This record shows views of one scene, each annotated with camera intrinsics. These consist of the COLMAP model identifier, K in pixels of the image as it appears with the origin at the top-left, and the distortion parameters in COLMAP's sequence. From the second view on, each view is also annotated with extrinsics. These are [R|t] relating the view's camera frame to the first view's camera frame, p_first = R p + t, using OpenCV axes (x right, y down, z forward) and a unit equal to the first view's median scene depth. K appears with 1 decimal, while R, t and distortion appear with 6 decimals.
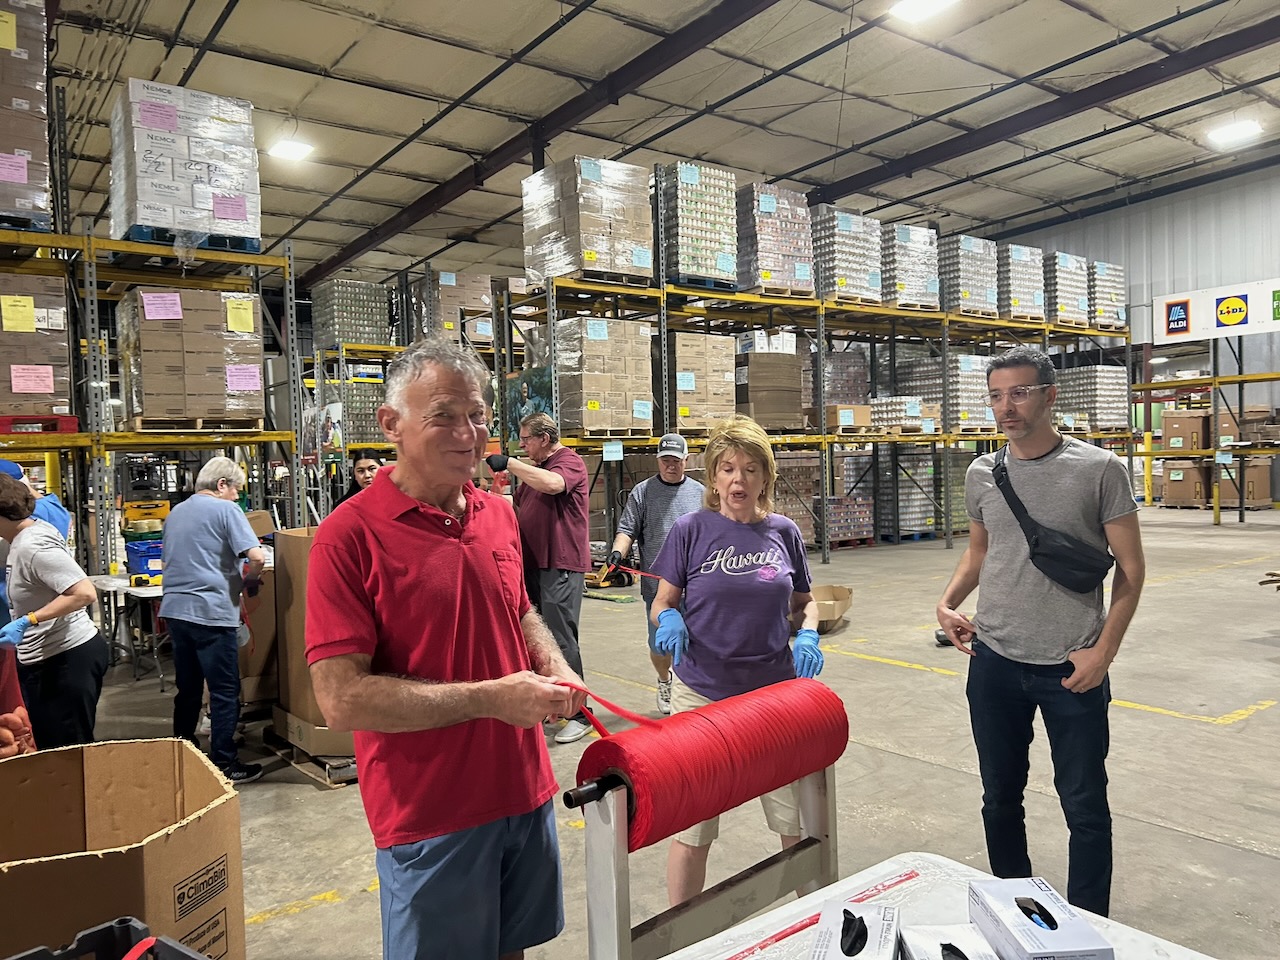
lens RADIAL K [[974.1, 0, 648.7], [0, 974.1, 484.5], [0, 0, 1]] dist [0.045242, -0.046278]
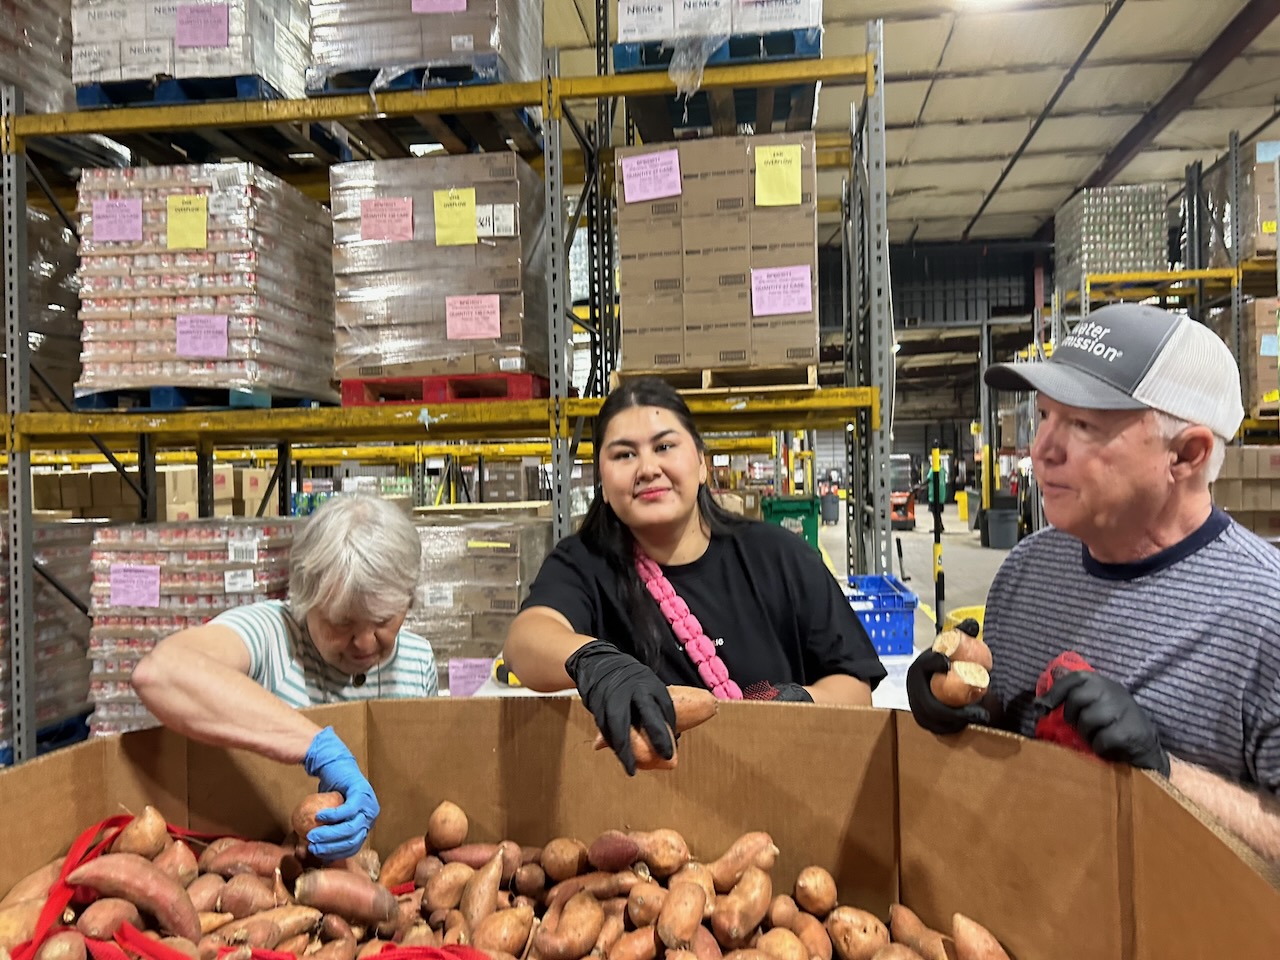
lens RADIAL K [[974.1, 0, 642.0], [0, 974.1, 471.1], [0, 0, 1]] dist [0.045242, -0.046278]
pose [[0.706895, 0.017749, -0.707096, -0.061153], [-0.018314, 0.999809, 0.006787, -0.008345], [0.707081, 0.008152, 0.707085, 0.409425]]
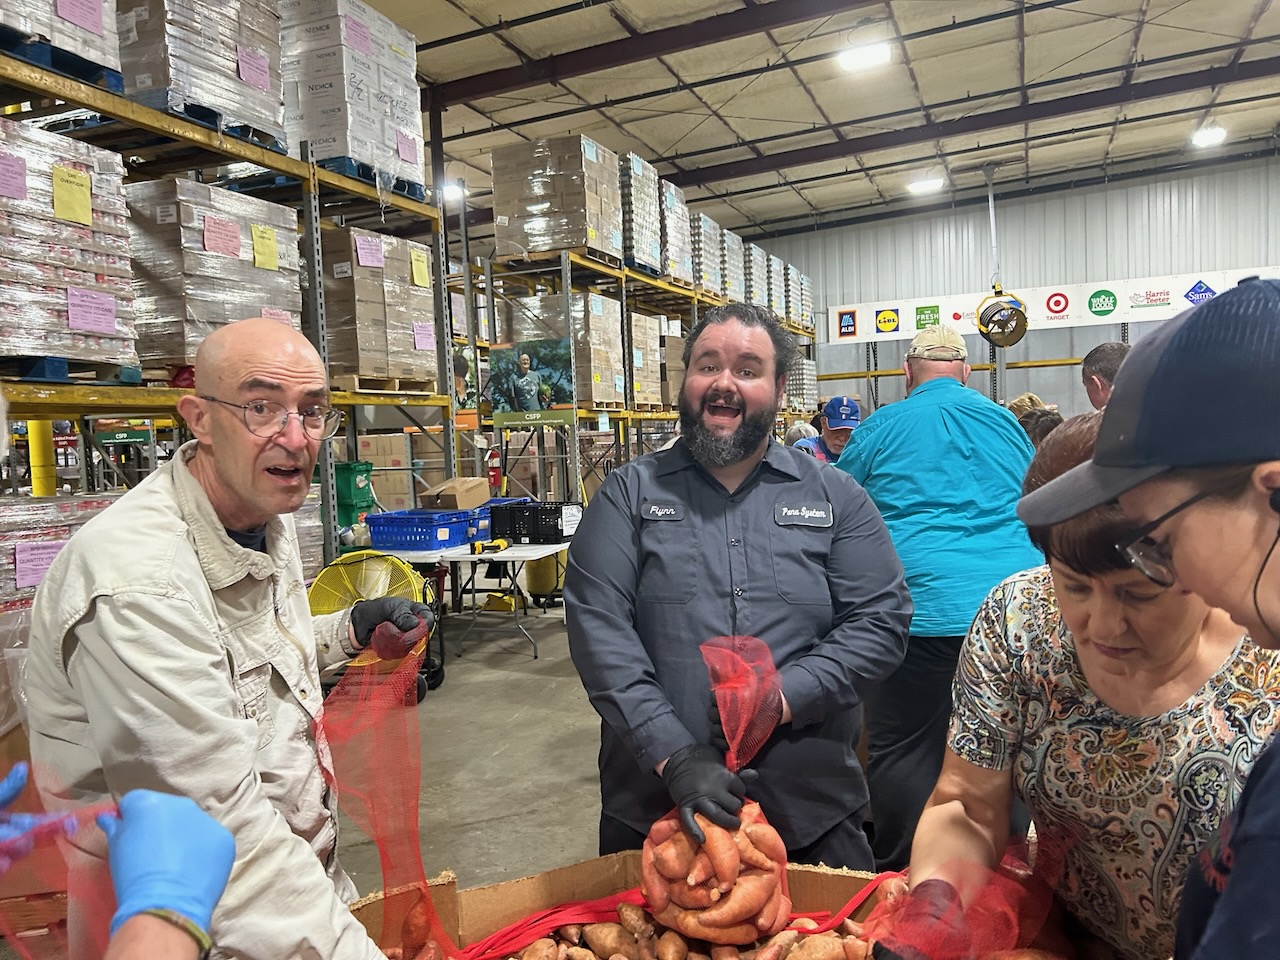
lens RADIAL K [[974.1, 0, 642.5], [0, 974.1, 485.9], [0, 0, 1]] dist [0.045242, -0.046278]
pose [[0.857483, -0.033029, 0.513450, -0.518741], [0.028152, 0.999454, 0.017277, 0.016406], [-0.513741, -0.000361, 0.857945, 0.073152]]
